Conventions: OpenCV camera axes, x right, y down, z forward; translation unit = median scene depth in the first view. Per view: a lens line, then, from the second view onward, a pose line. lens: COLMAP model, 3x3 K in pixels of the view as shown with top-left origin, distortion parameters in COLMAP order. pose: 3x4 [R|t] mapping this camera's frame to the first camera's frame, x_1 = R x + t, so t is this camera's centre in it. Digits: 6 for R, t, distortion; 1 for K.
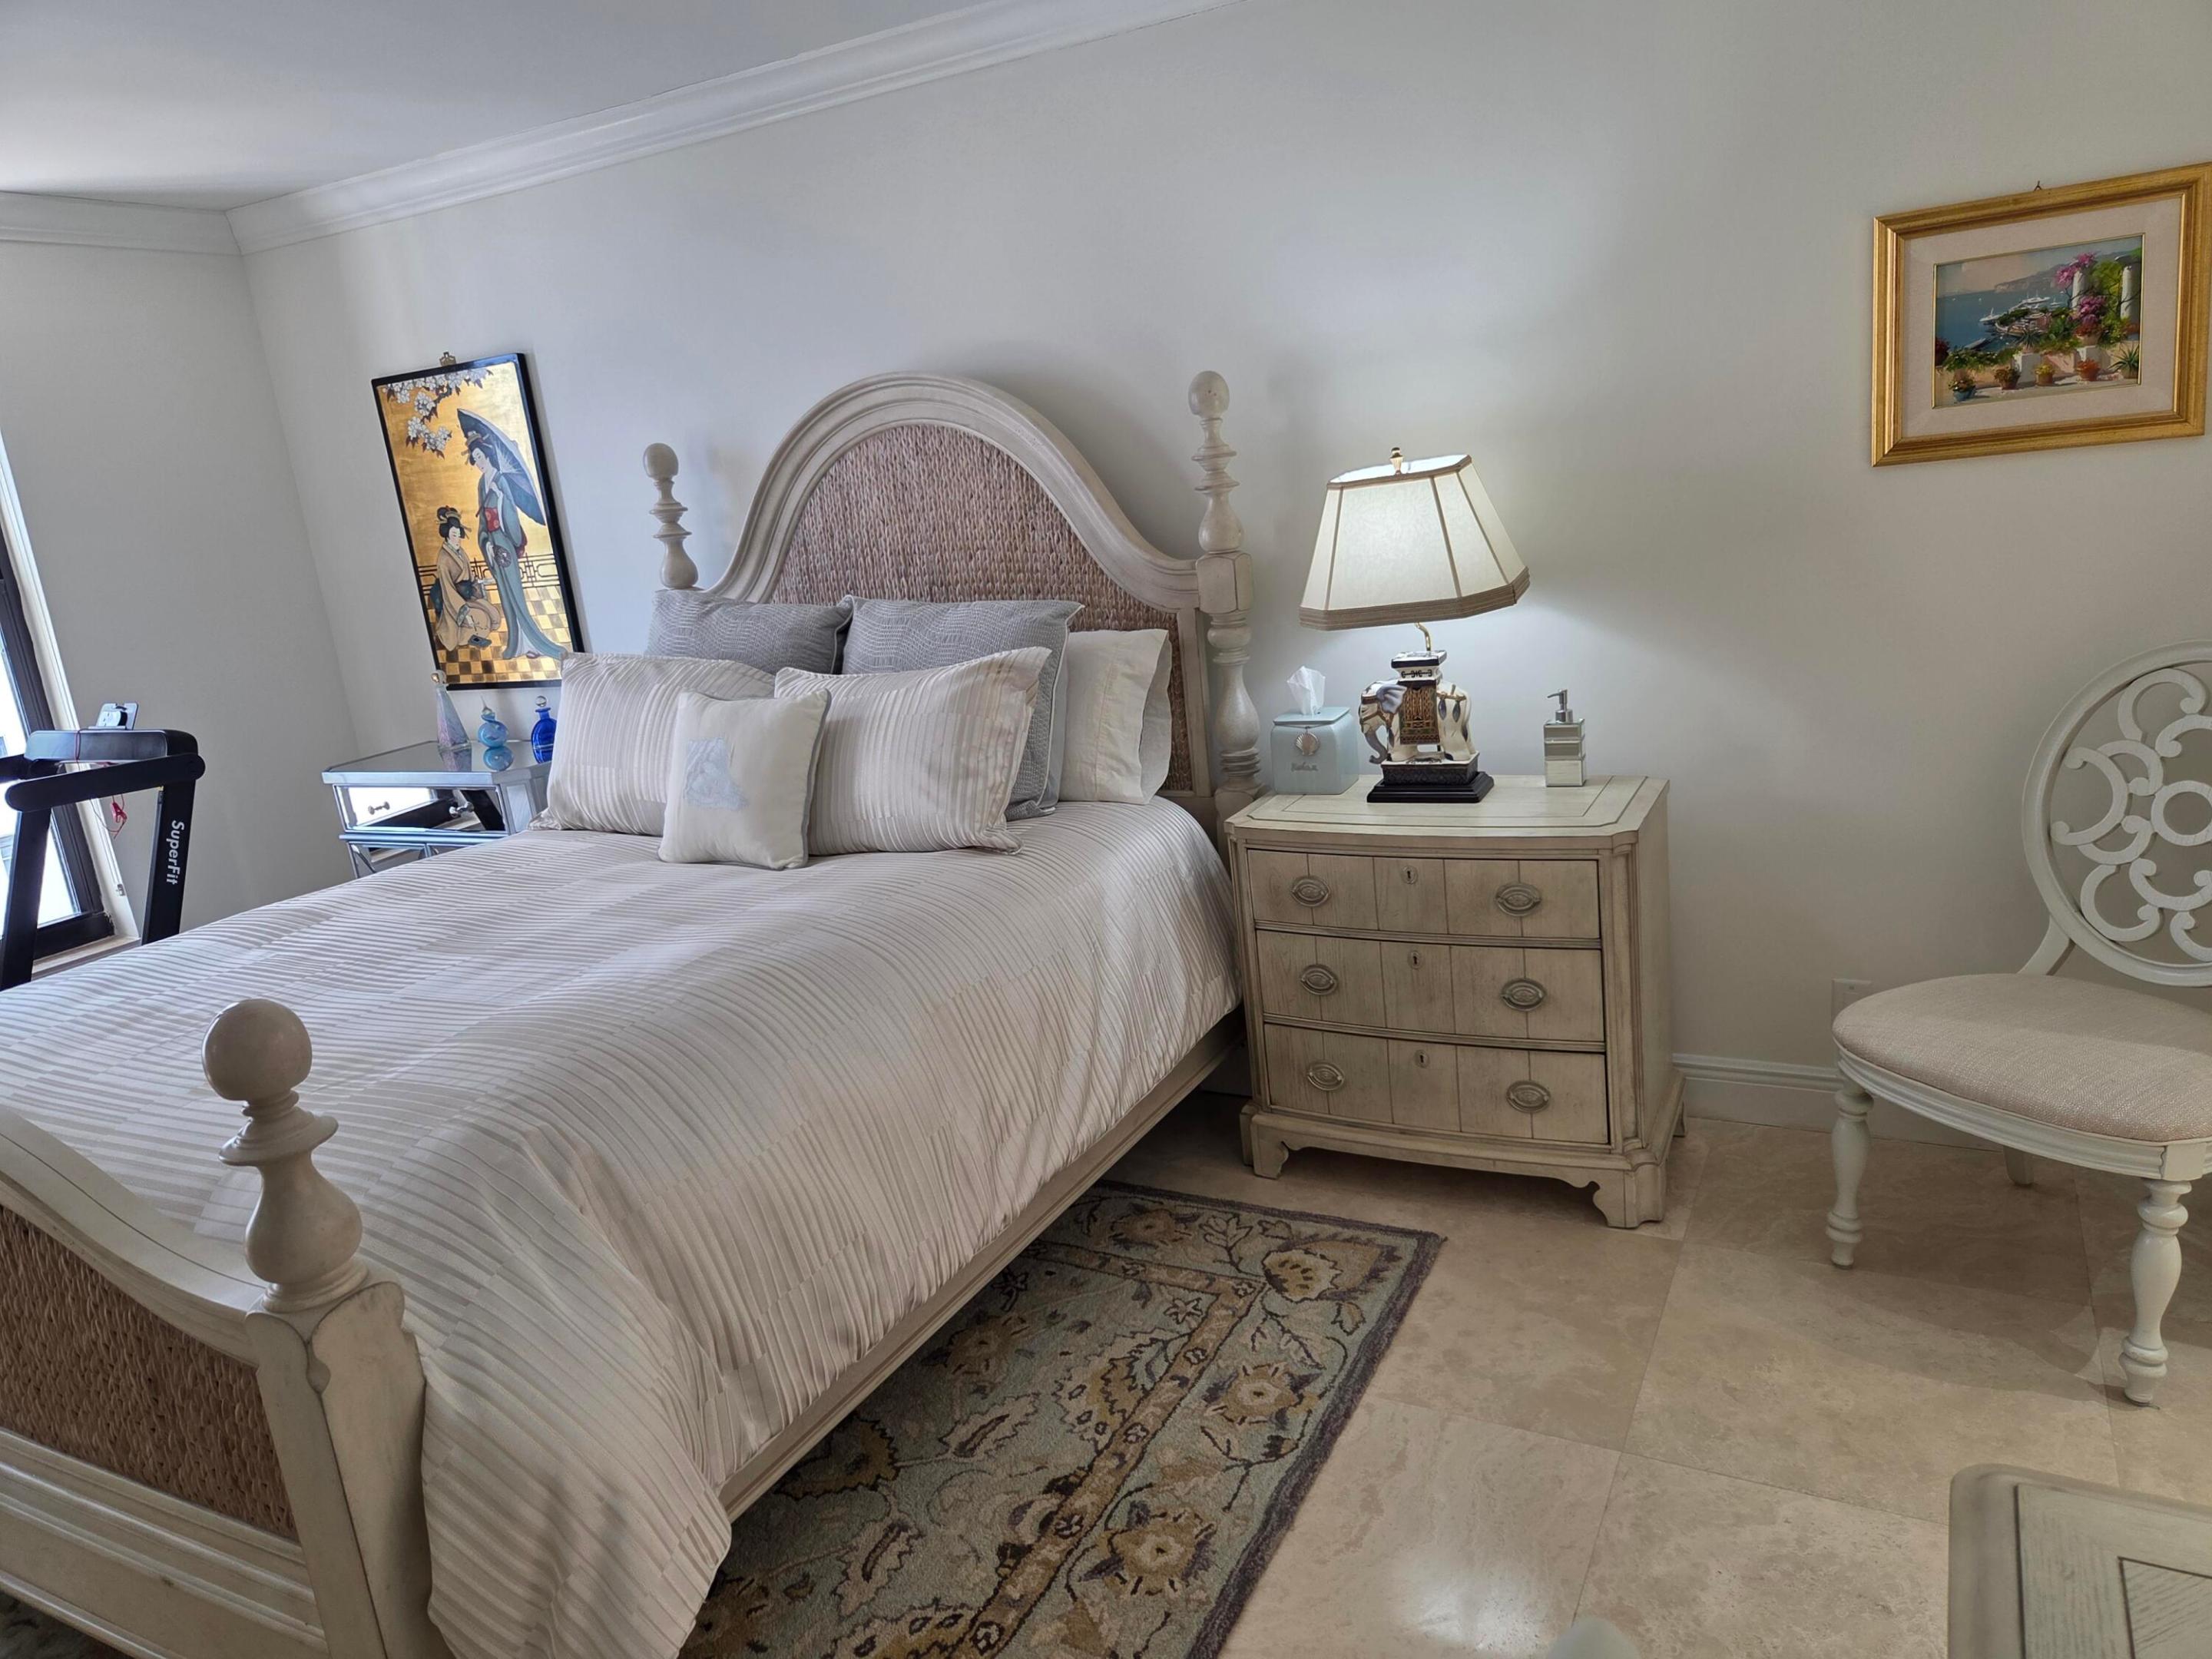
lens RADIAL K [[1480.2, 0, 1114.6], [0, 1480.2, 824.2], [0, 0, 1]] dist [0.065395, -0.048501]
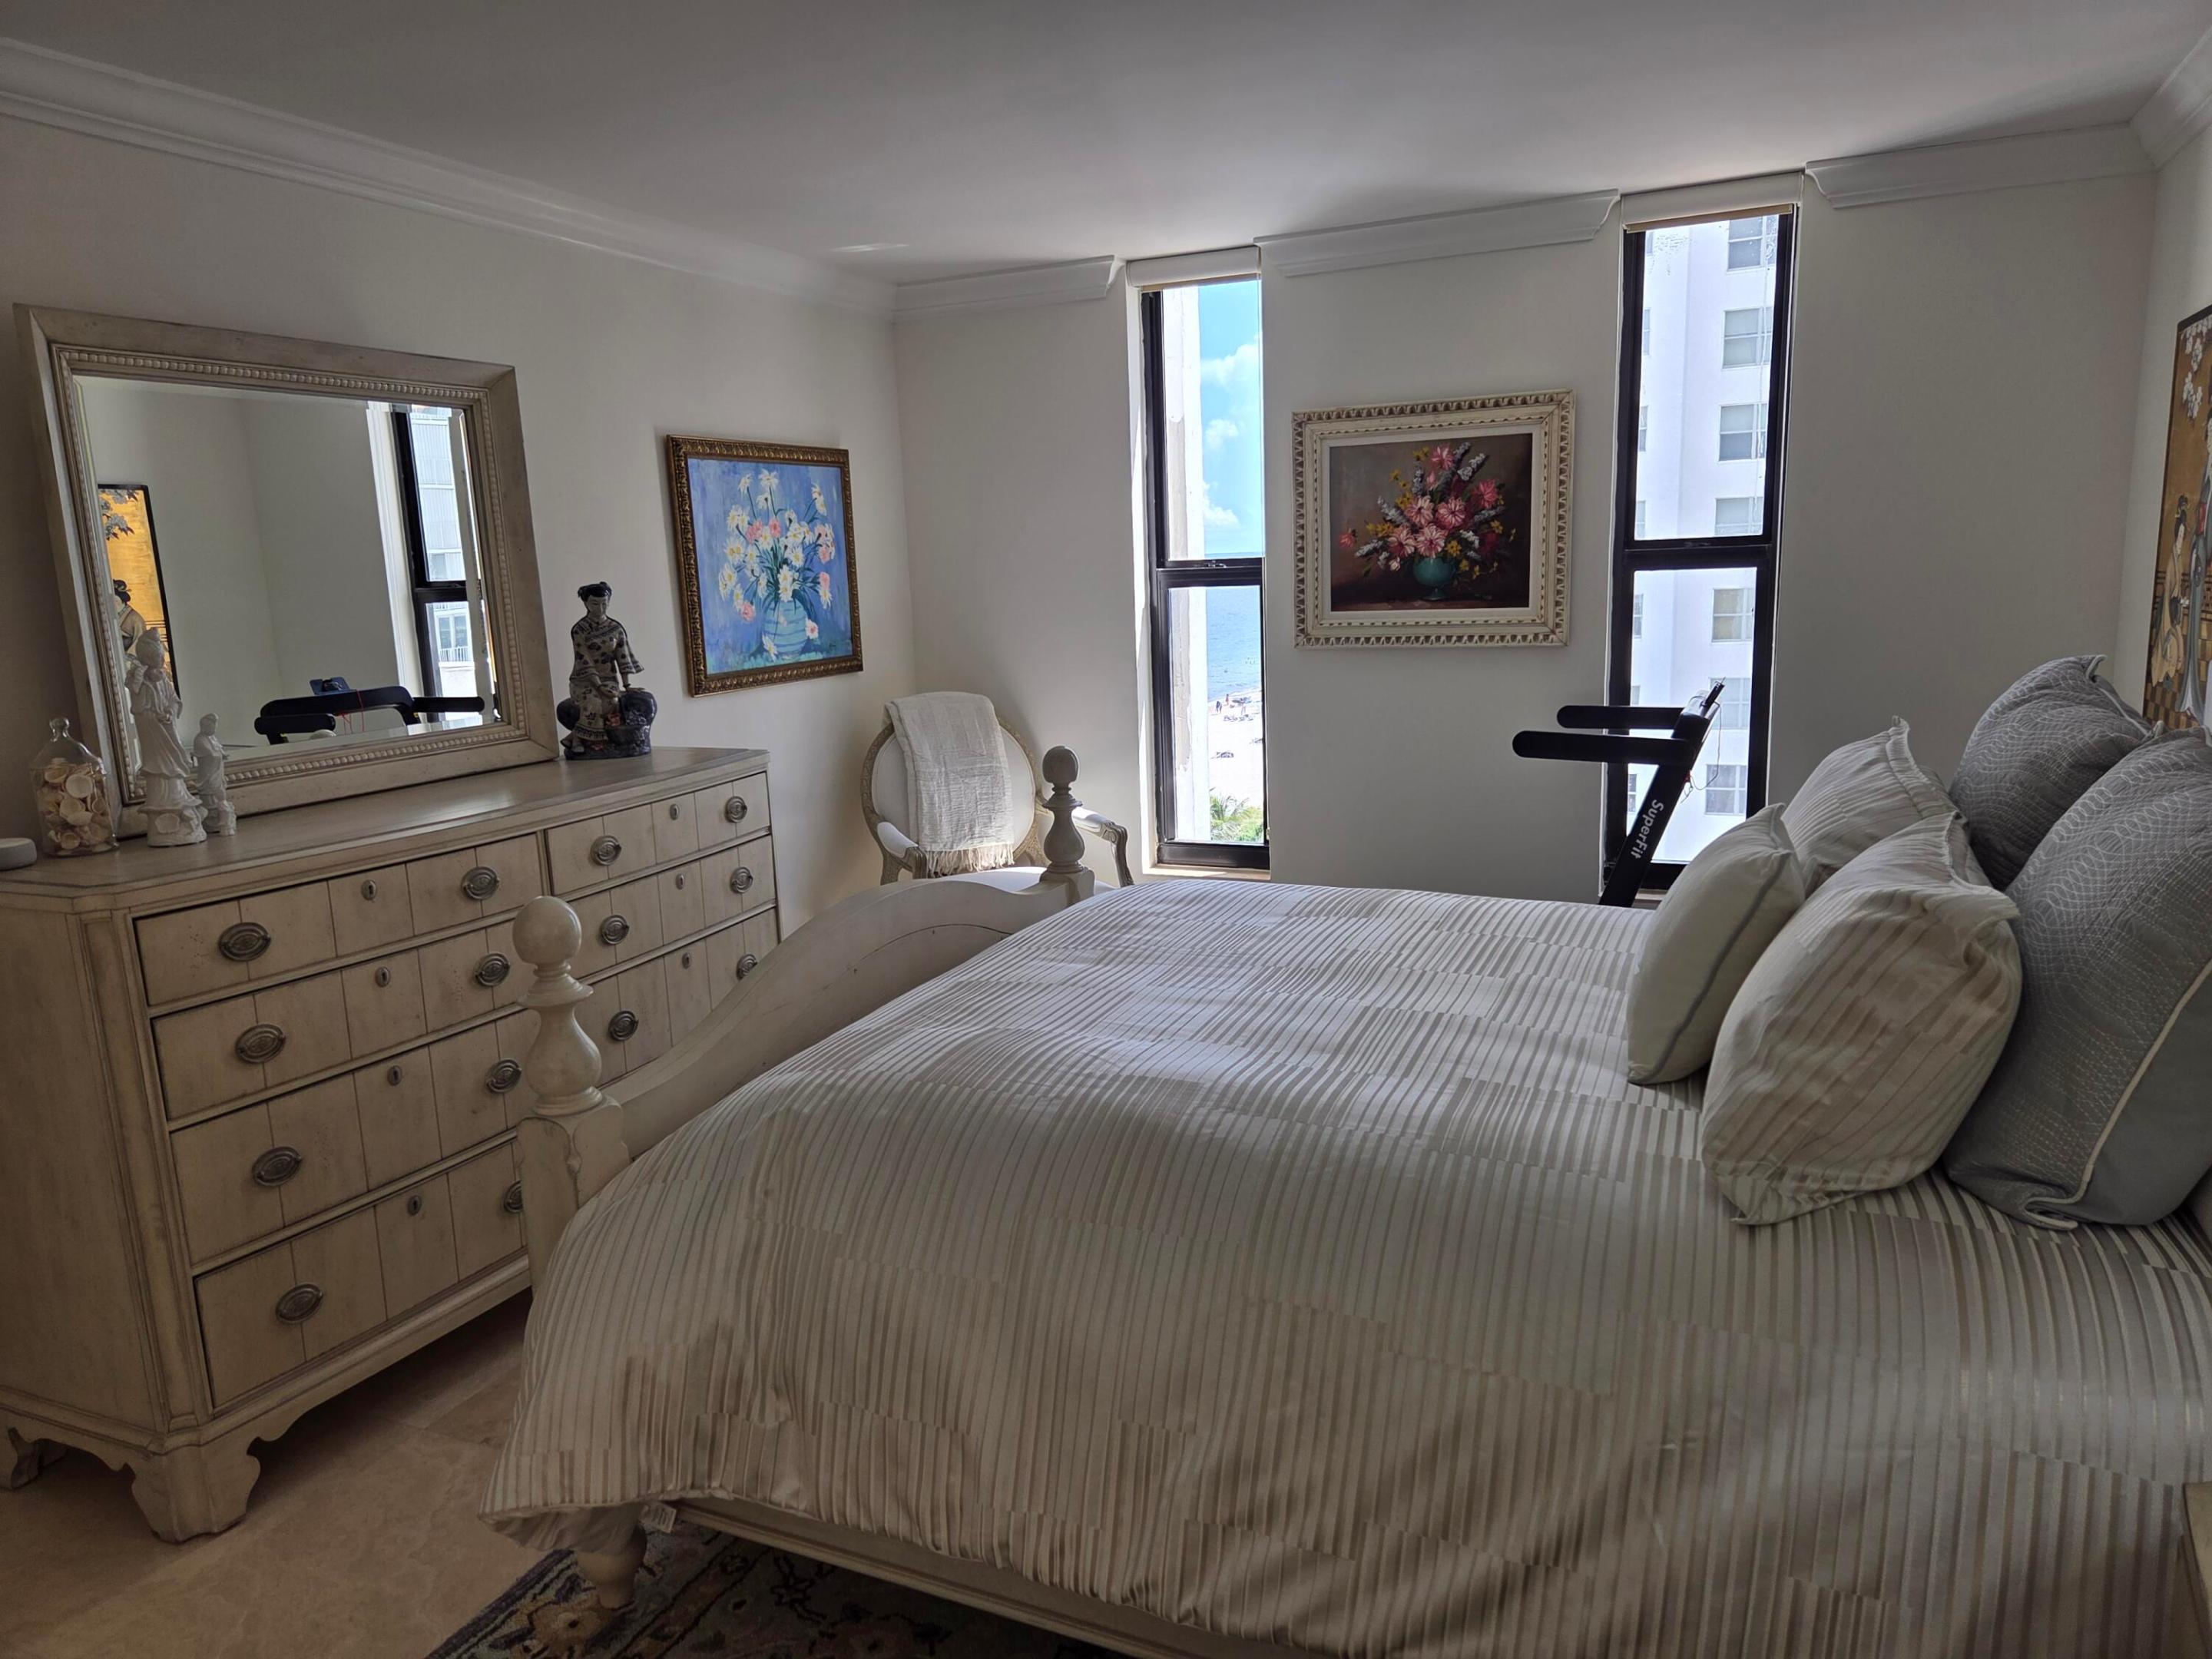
lens RADIAL K [[1480.2, 0, 1106.6], [0, 1480.2, 836.1], [0, 0, 1]] dist [0.065395, -0.048501]
pose [[0.081199, 0.287496, -0.954334, 0.492078], [-0.217713, 0.939490, 0.264500, -0.258275], [0.972629, 0.186293, 0.138877, 0.784470]]
